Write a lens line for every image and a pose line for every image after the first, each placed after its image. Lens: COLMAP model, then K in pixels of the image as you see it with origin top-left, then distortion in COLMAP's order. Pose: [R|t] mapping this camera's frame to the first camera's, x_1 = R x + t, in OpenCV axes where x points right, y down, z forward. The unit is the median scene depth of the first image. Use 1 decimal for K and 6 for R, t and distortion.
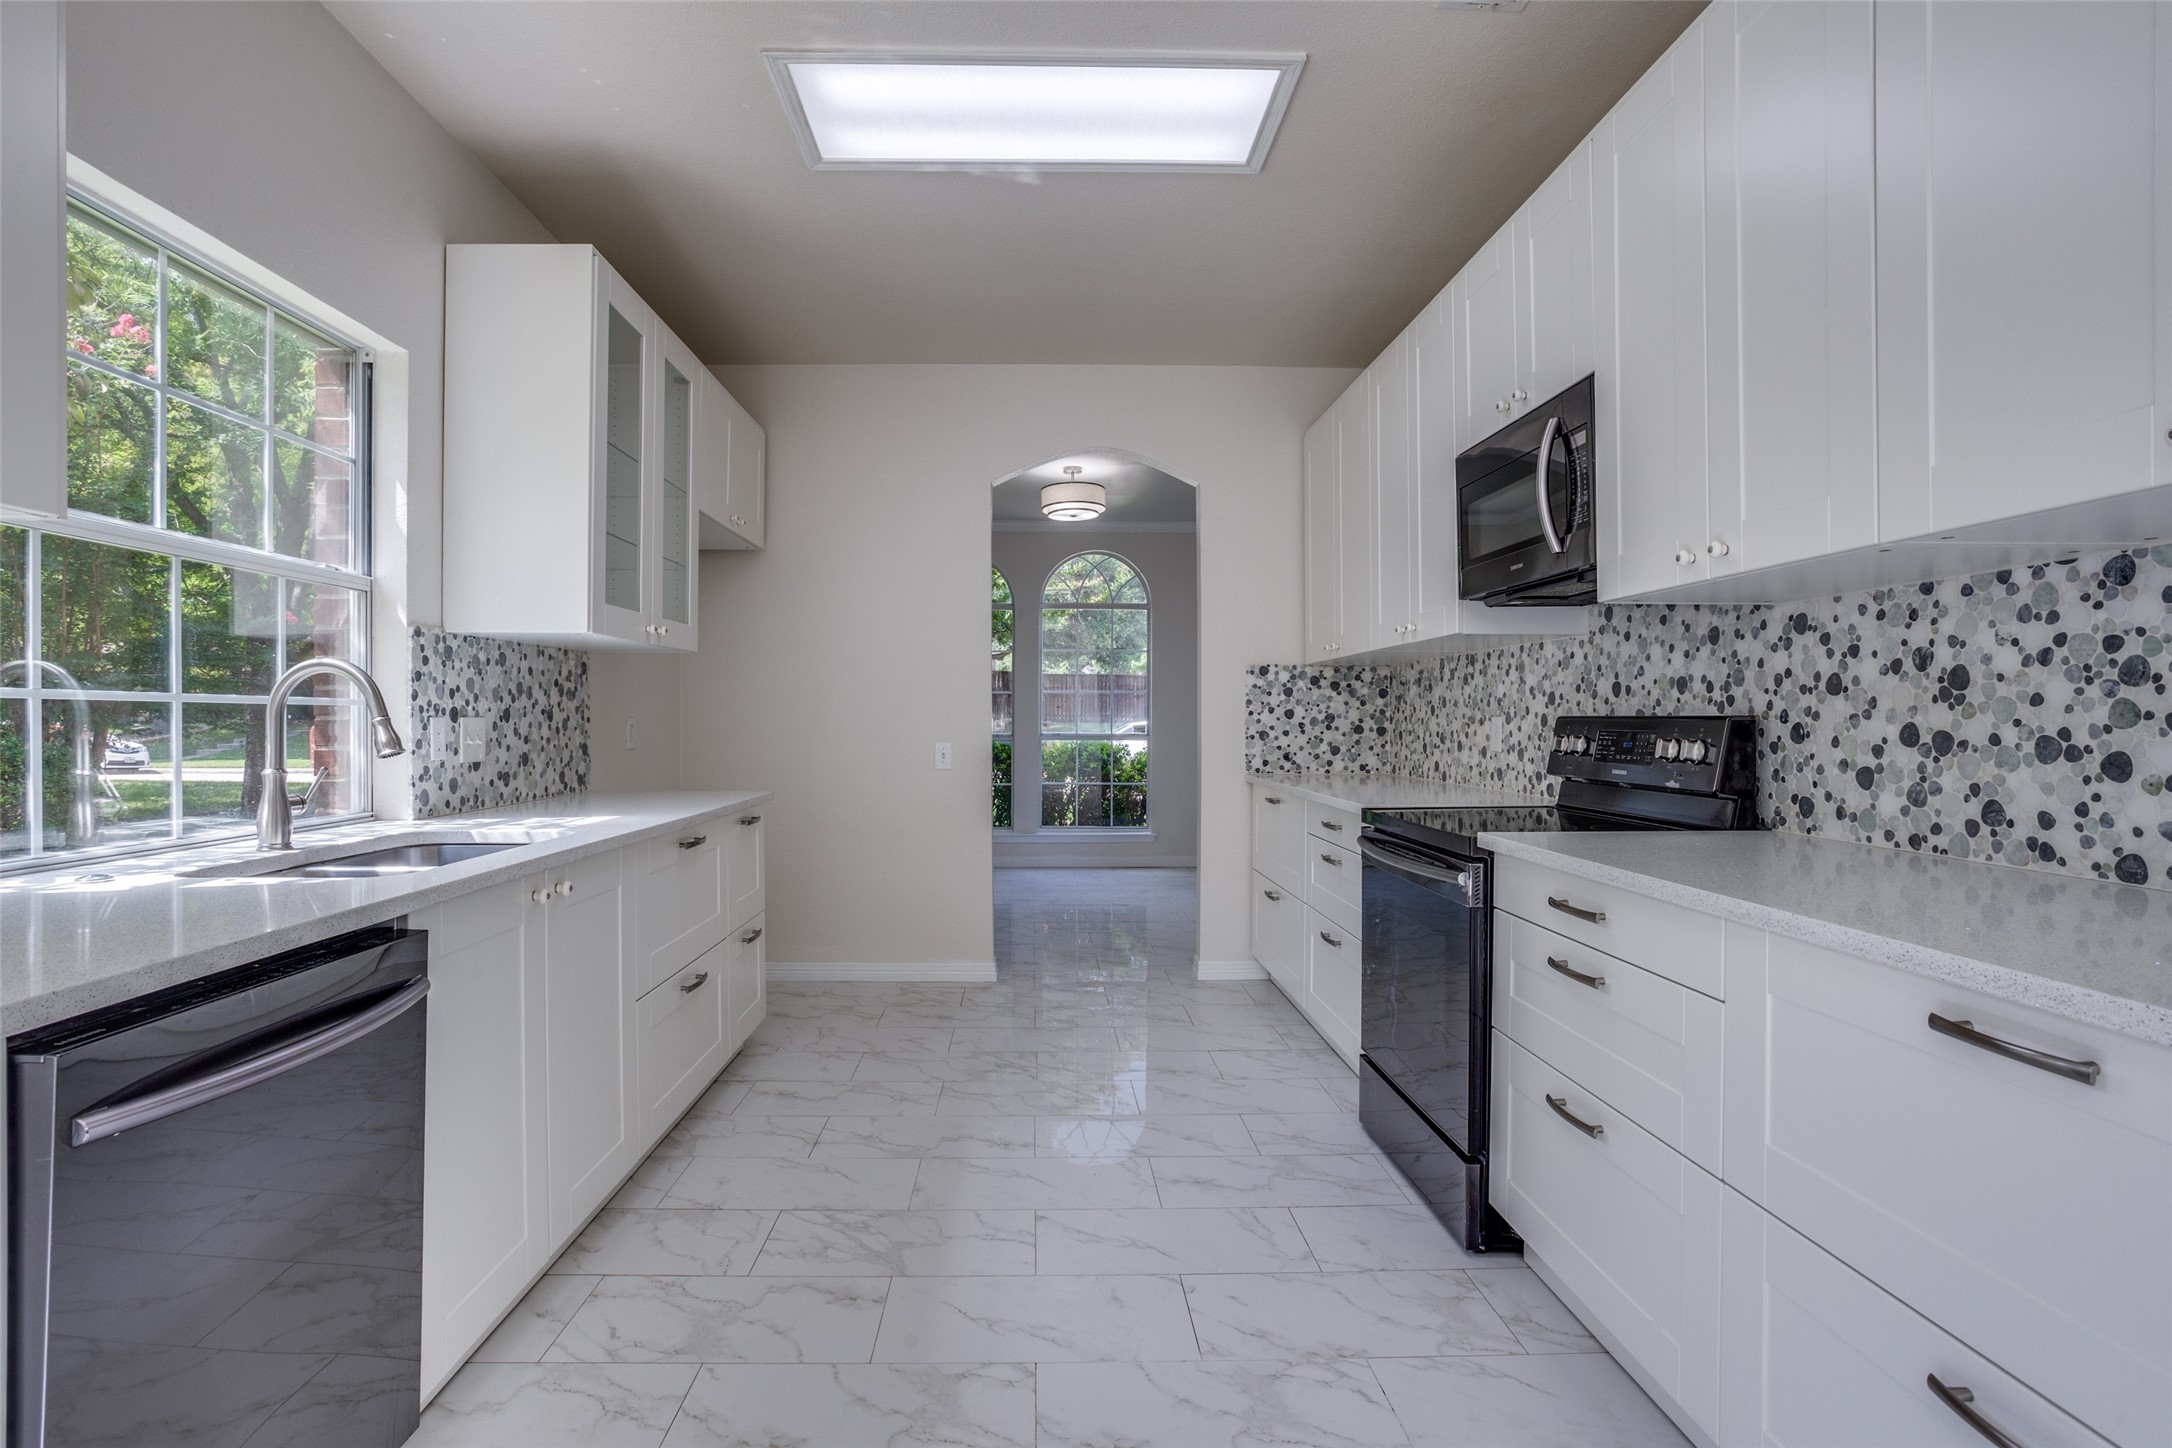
lens RADIAL K [[1095.7, 0, 1035.3], [0, 1095.7, 719.7], [0, 0, 1]] dist [-0.045962, 0.027792]
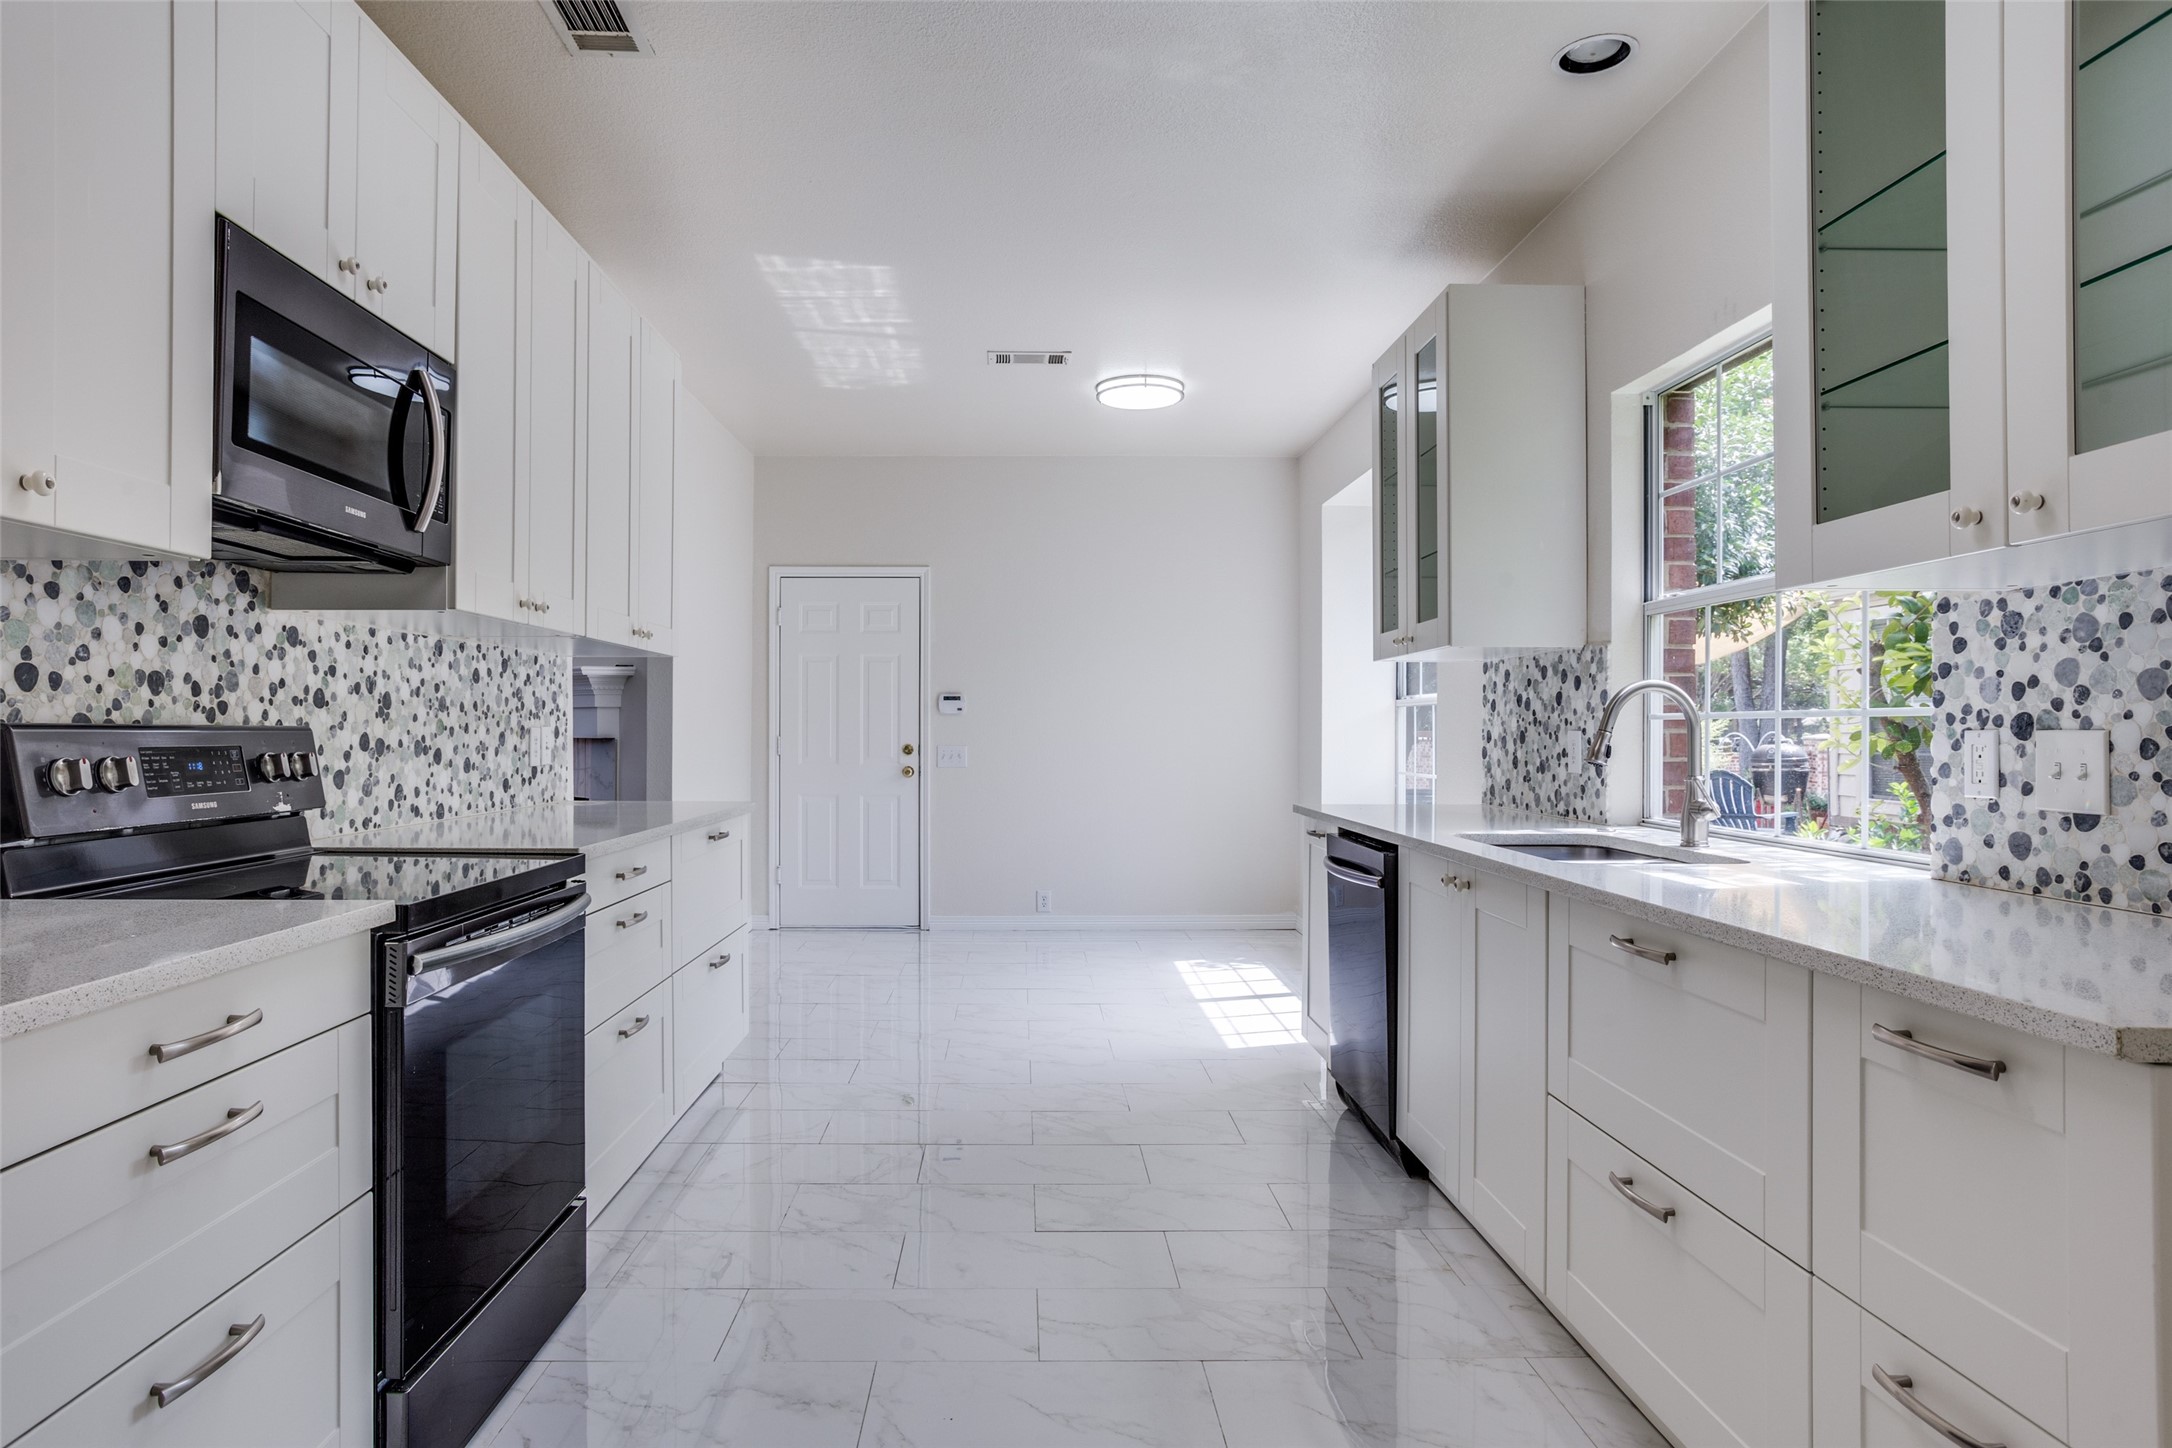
lens RADIAL K [[1265.9, 0, 1028.1], [0, 1265.9, 725.5], [0, 0, 1]] dist [-0.038924, 0.044162]
pose [[-0.999997, -0.002467, -0.000052, 0.008519], [-0.002467, 0.999987, -0.004565, -0.000547], [0.000063, -0.004565, -0.999990, 1.837170]]
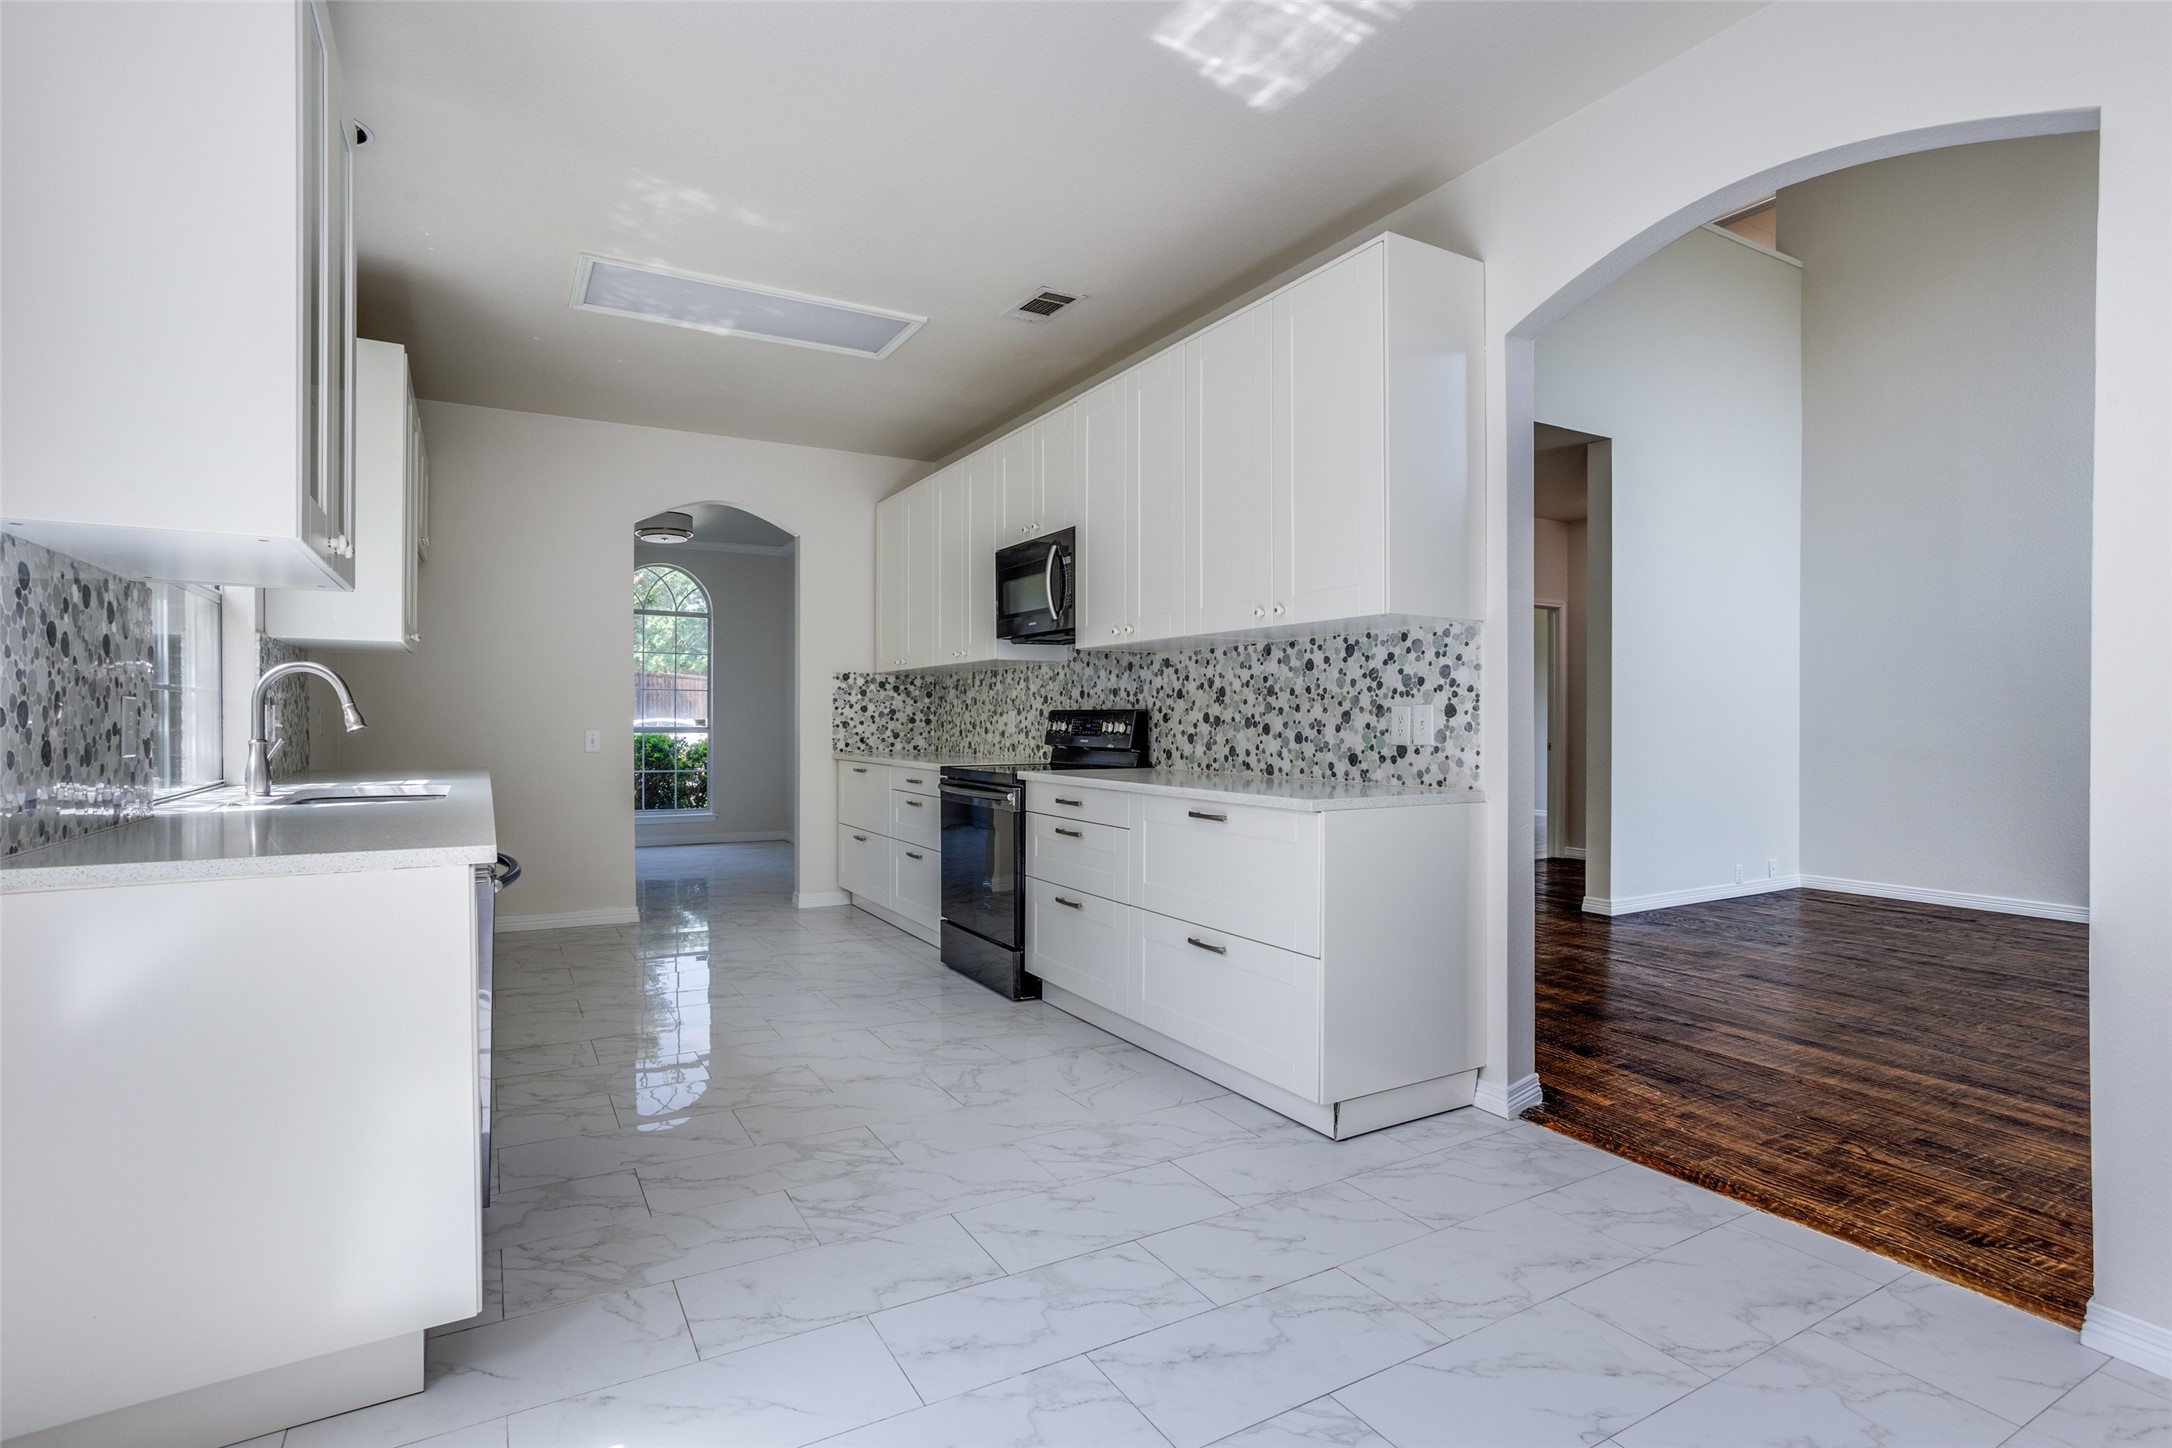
lens RADIAL K [[1096.3, 0, 1078.7], [0, 1096.3, 726.0], [0, 0, 1]] dist [-0.063967, 0.031754]
pose [[0.875773, -0.000748, 0.482723, -0.349346], [-0.002404, 0.999980, 0.005911, 0.013275], [-0.482717, -0.006338, 0.875753, -0.591115]]
